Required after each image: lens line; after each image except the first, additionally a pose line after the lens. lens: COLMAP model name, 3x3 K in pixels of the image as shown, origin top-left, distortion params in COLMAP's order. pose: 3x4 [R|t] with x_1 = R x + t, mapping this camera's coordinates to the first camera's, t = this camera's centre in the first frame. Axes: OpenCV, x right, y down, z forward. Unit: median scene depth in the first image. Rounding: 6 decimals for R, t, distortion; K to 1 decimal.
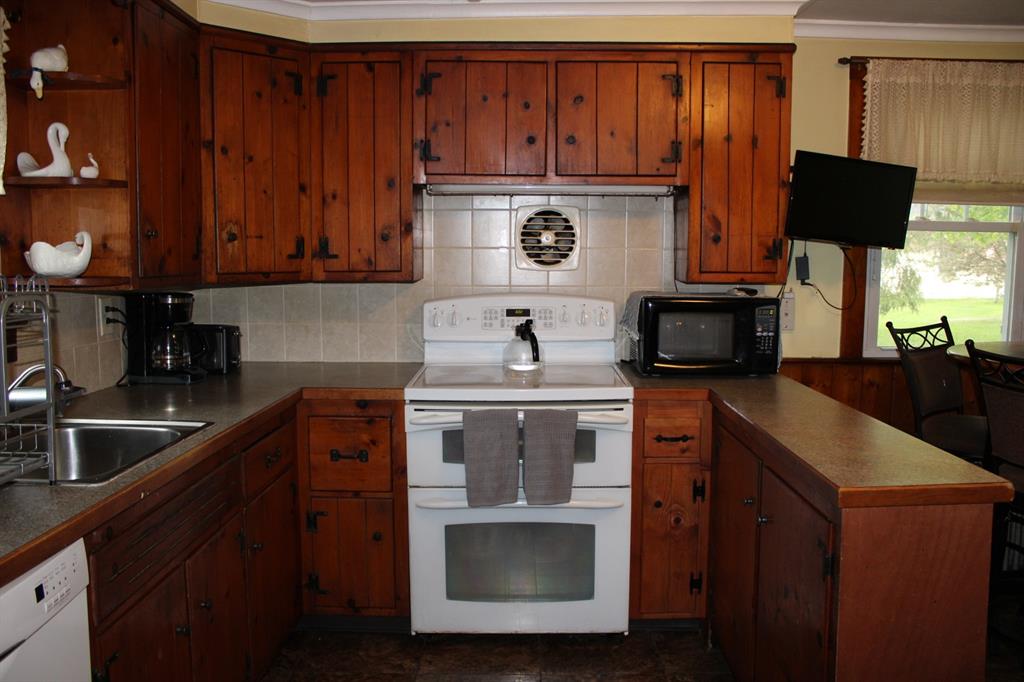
lens RADIAL K [[847.8, 0, 508.0], [0, 847.8, 338.8], [0, 0, 1]] dist [-0.123122, 0.083610]
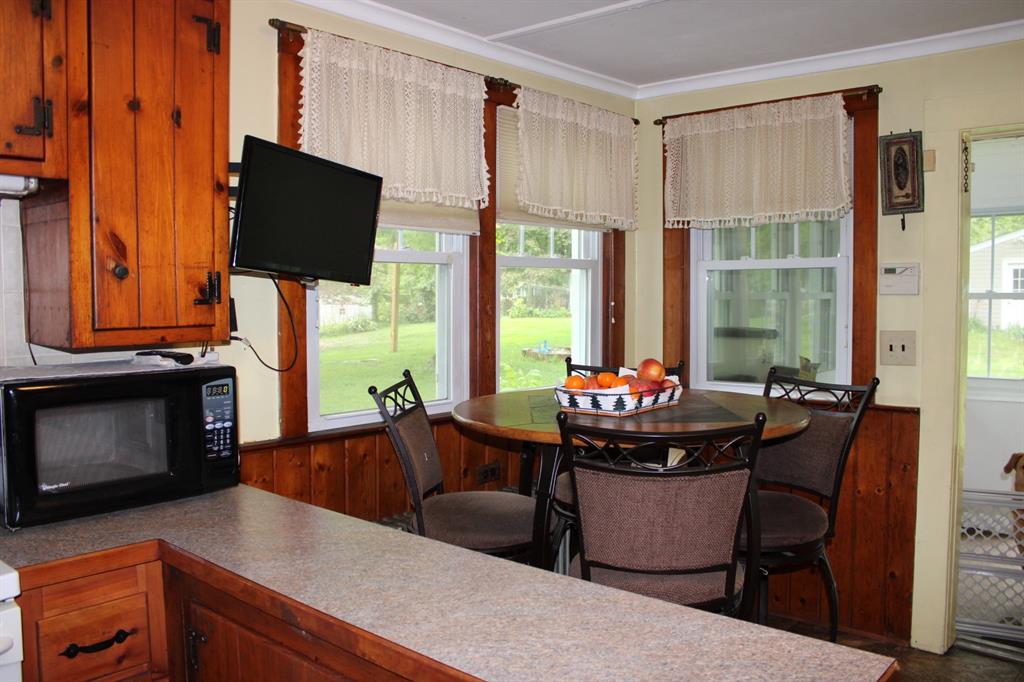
lens RADIAL K [[847.8, 0, 512.9], [0, 847.8, 336.4], [0, 0, 1]] dist [-0.123122, 0.083610]
pose [[0.640553, -0.047597, 0.766438, -0.023384], [0.080880, 0.996708, -0.005698, -0.048621], [-0.763643, 0.065639, 0.642293, 0.418197]]
